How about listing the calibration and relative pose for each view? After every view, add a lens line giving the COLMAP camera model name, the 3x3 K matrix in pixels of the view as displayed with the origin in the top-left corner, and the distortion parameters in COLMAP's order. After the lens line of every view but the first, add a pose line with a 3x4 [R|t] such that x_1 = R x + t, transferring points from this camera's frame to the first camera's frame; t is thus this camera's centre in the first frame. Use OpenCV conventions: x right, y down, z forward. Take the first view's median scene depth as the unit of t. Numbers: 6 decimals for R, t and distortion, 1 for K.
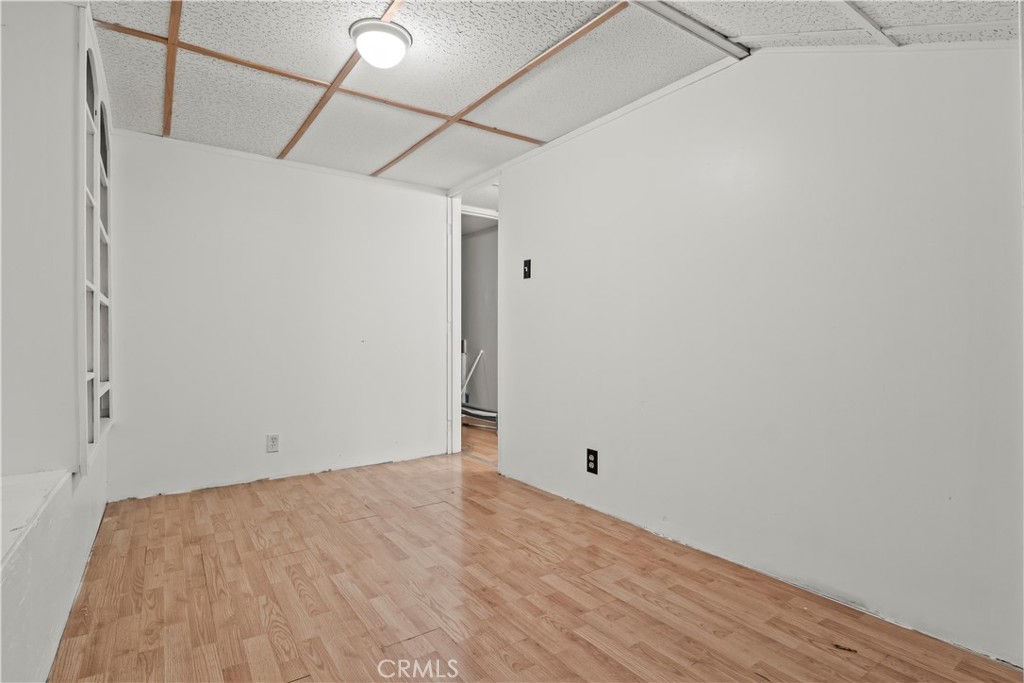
lens RADIAL K [[516.5, 0, 513.8], [0, 516.5, 340.1], [0, 0, 1]] dist [-0.000847, -0.000214]
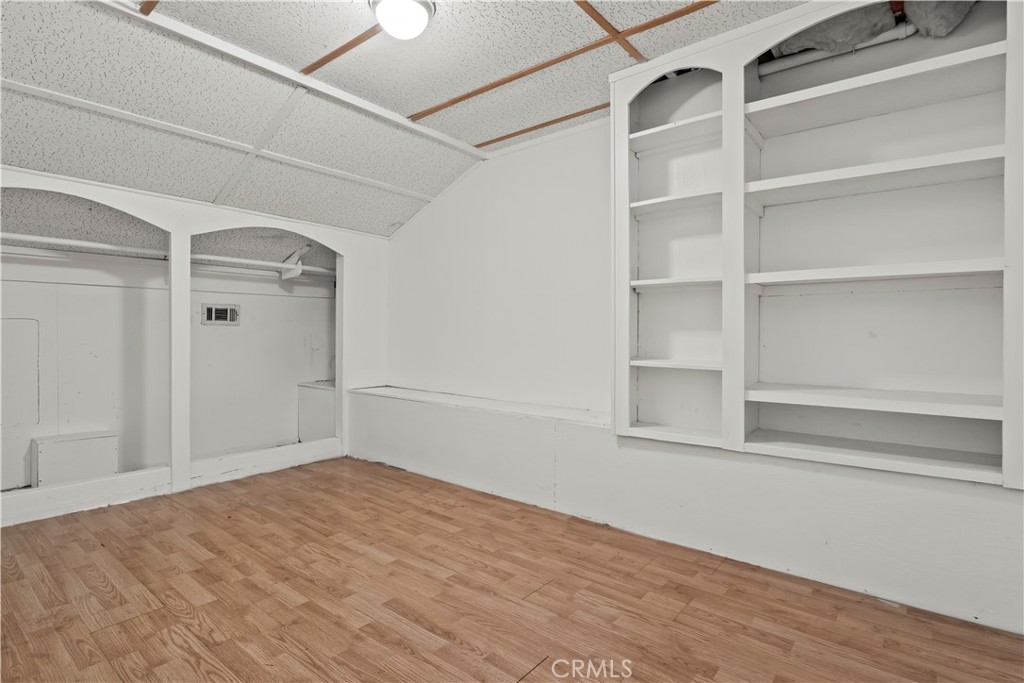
lens RADIAL K [[516.5, 0, 510.4], [0, 516.5, 338.6], [0, 0, 1]] dist [-0.000847, -0.000214]
pose [[-0.959283, 0.001939, -0.282440, -0.184714], [-0.001254, 0.999937, 0.011122, 0.004180], [0.282444, 0.011023, -0.959221, 2.003307]]
